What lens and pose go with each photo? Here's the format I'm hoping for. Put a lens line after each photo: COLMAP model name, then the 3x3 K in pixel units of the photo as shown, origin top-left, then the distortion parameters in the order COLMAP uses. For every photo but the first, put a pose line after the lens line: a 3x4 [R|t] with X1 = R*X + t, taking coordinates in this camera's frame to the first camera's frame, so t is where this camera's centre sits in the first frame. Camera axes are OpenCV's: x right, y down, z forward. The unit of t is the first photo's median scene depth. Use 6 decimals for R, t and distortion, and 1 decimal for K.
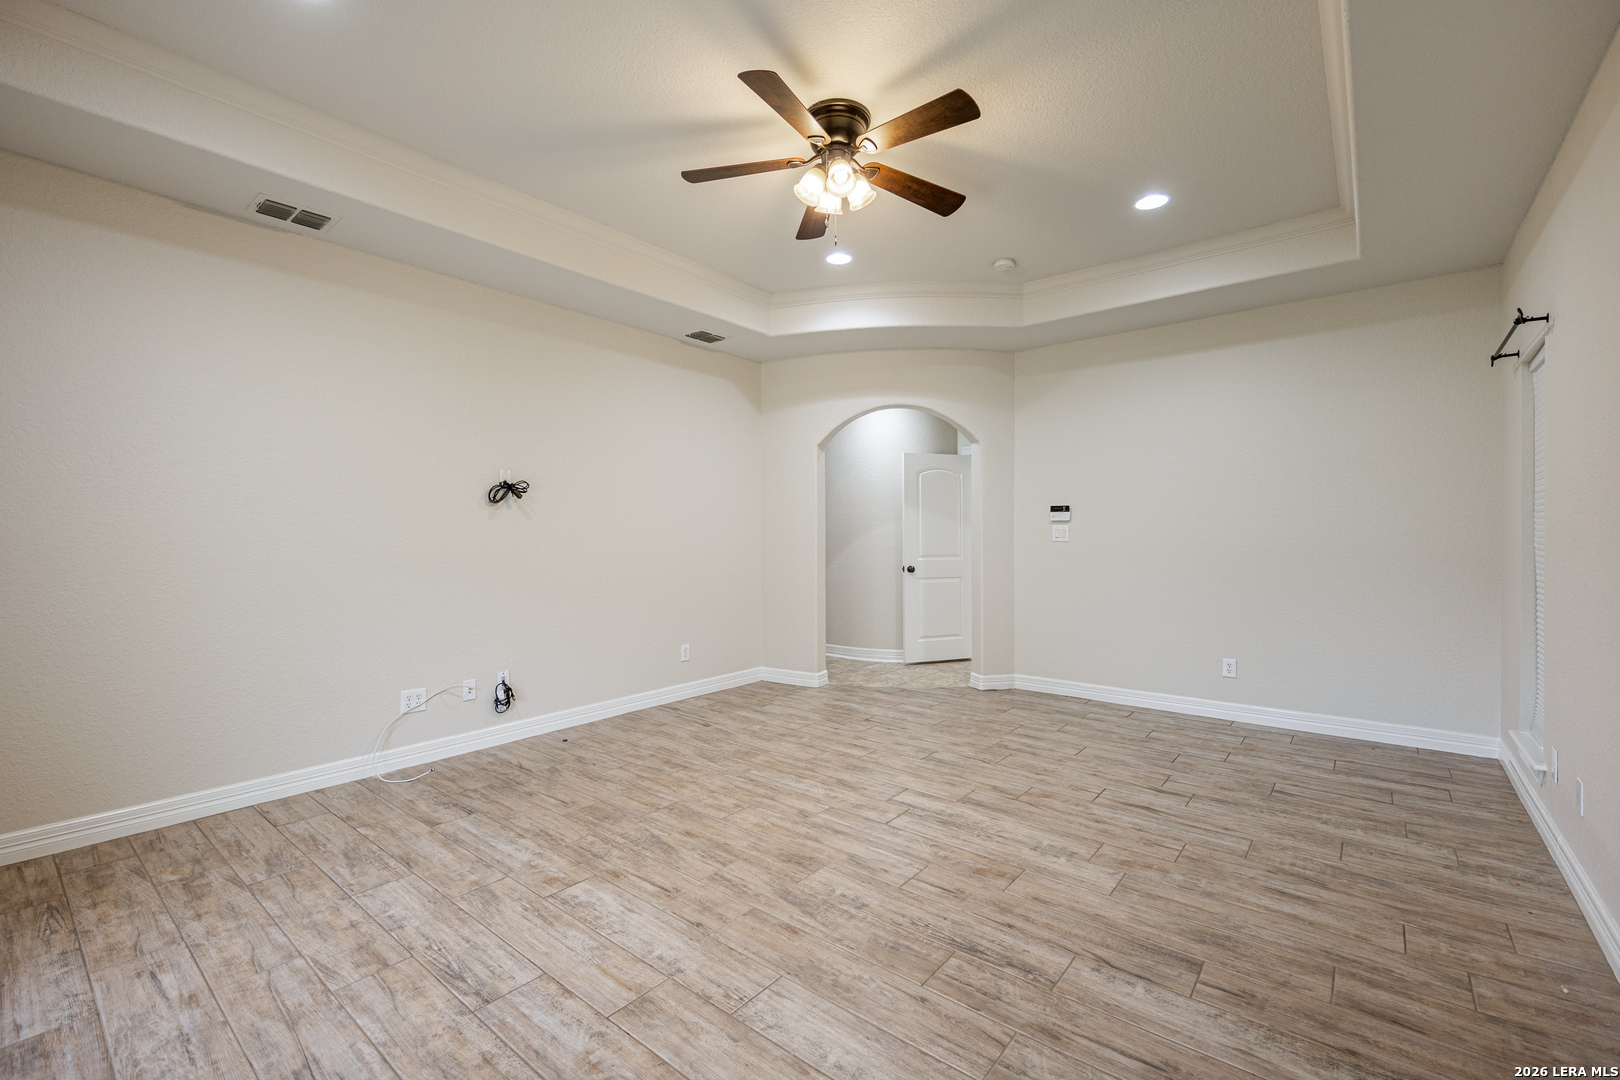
lens RADIAL K [[685.8, 0, 814.1], [0, 685.8, 535.0], [0, 0, 1]] dist [0.000142, -0.000269]
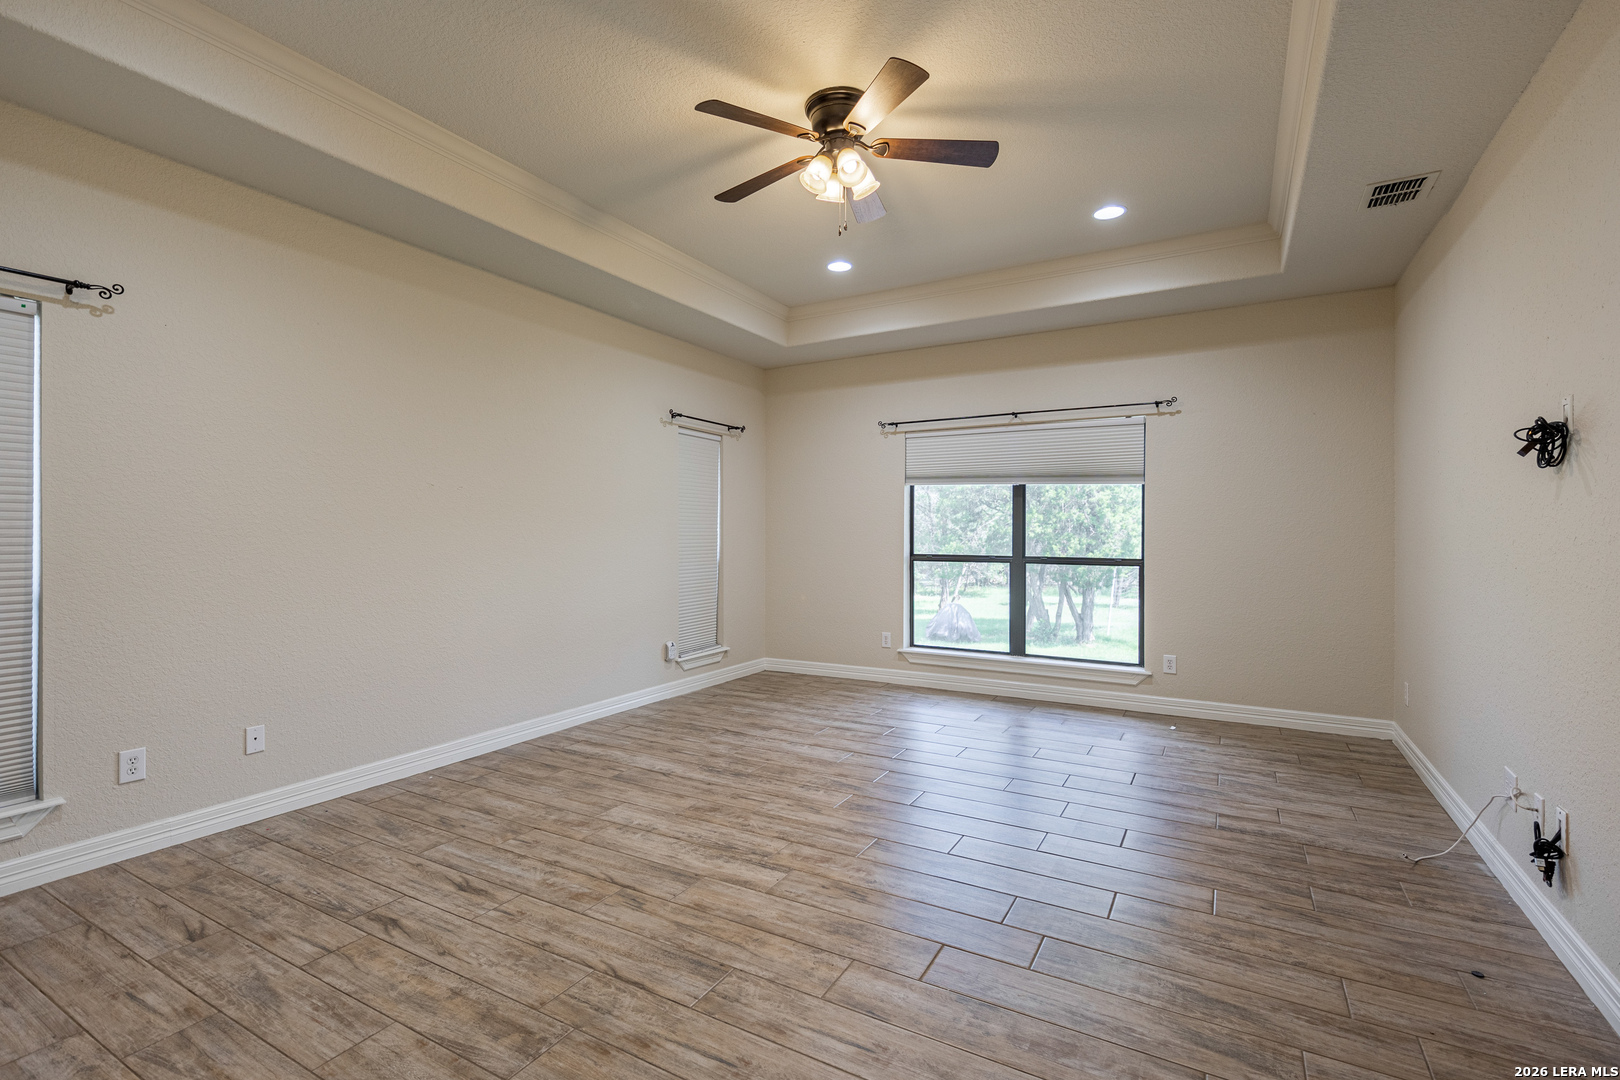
lens RADIAL K [[731.5, 0, 810.0], [0, 731.5, 540.0], [0, 0, 1]] dist [0.001975, -0.000025]
pose [[-0.986994, 0.003813, -0.160714, 0.229015], [0.002236, 0.999948, 0.009990, -0.008150], [0.160744, 0.009501, -0.986950, 1.902812]]
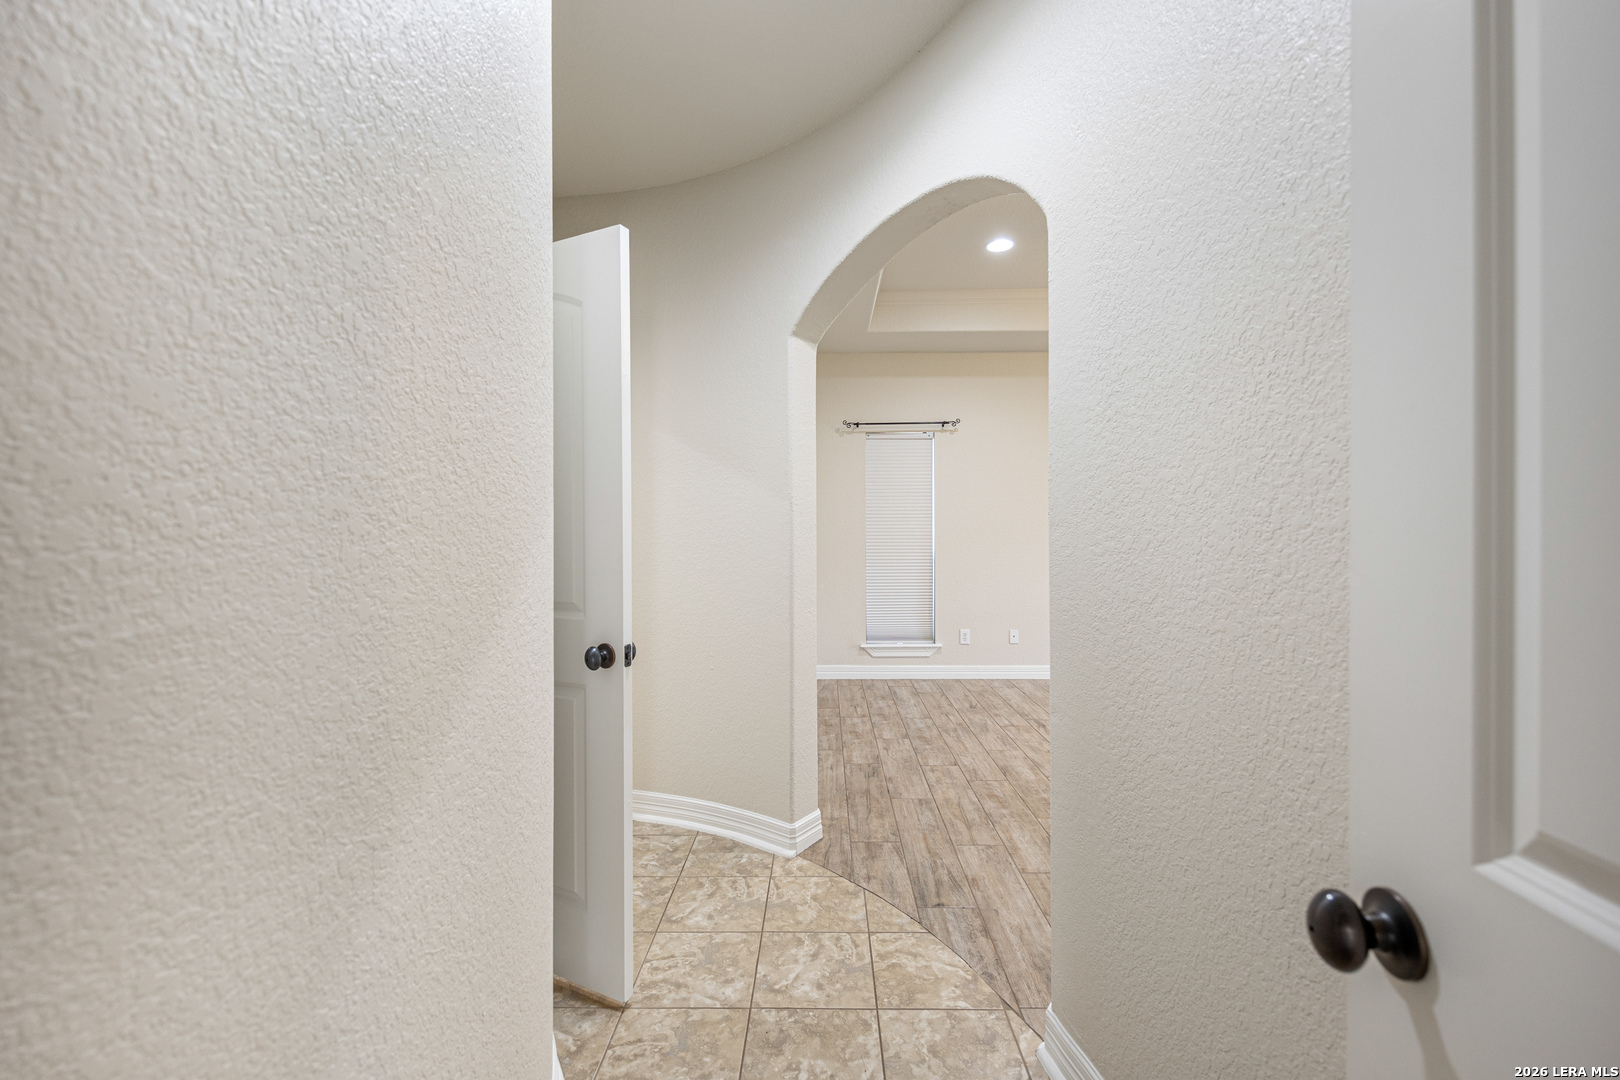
lens RADIAL K [[661.8, 0, 810.1], [0, 661.8, 535.0], [0, 0, 1]] dist [0.002158, -0.000004]
pose [[-0.608659, 0.003893, 0.793423, -0.263150], [0.011276, 0.999929, 0.003744, -0.007659], [-0.793352, 0.011225, -0.608660, 2.299448]]
